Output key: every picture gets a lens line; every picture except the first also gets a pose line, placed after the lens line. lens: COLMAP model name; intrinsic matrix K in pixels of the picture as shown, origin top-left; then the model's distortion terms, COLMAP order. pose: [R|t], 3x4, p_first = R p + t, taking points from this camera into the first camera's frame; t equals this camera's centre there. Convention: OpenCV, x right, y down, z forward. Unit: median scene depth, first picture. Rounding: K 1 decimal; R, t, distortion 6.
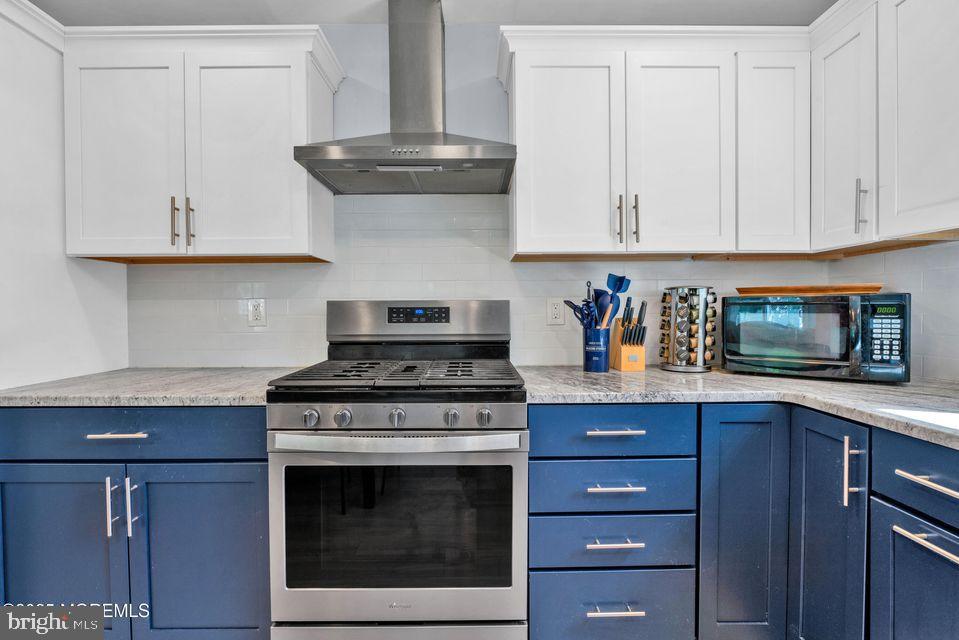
lens RADIAL K [[454.1, 0, 475.0], [0, 454.1, 320.5], [0, 0, 1]] dist [-0.013339, 0.001328]
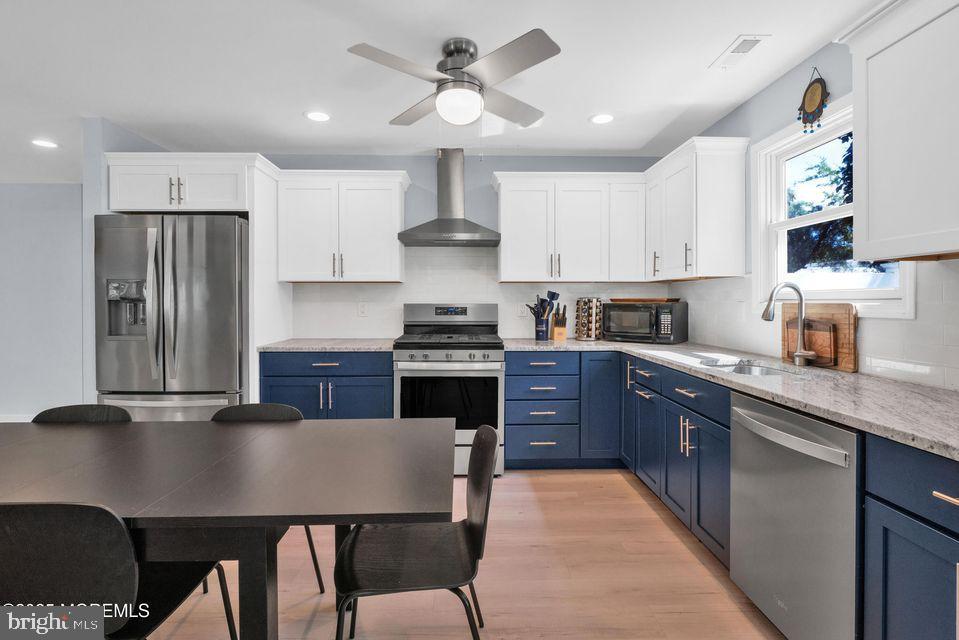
lens RADIAL K [[454.1, 0, 478.4], [0, 454.1, 301.7], [0, 0, 1]] dist [-0.013339, 0.001328]
pose [[0.999736, 0.005906, 0.022202, -0.057814], [-0.005461, 0.999784, -0.020046, -0.015969], [-0.022316, 0.019919, 0.999553, -1.067027]]
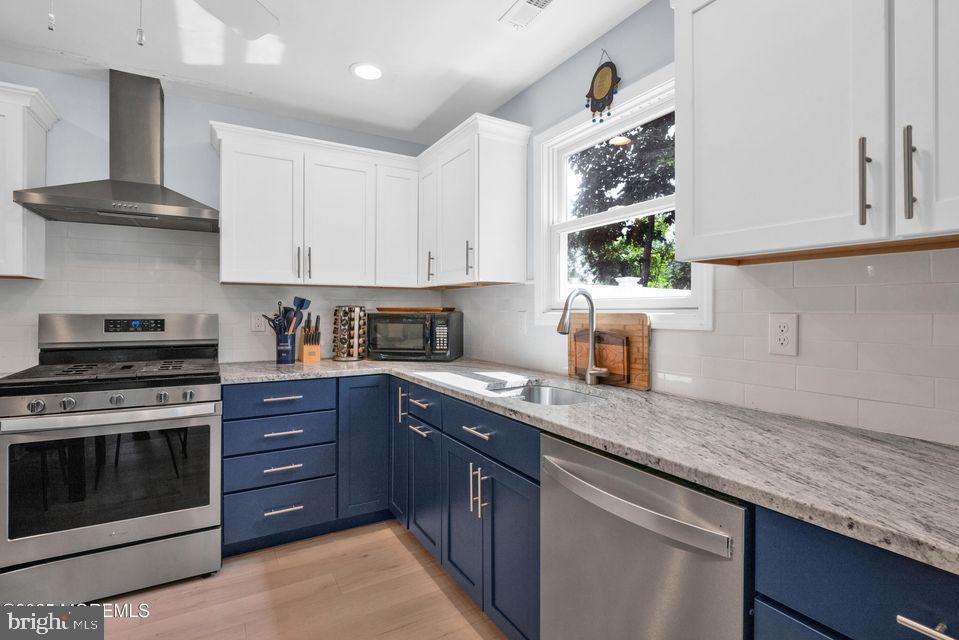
lens RADIAL K [[454.1, 0, 477.6], [0, 454.1, 312.0], [0, 0, 1]] dist [-0.013339, 0.001328]
pose [[0.864338, 0.007004, 0.502862, 0.075129], [0.003496, 0.999795, -0.019933, -0.023992], [-0.502899, 0.018987, 0.864137, -0.627850]]
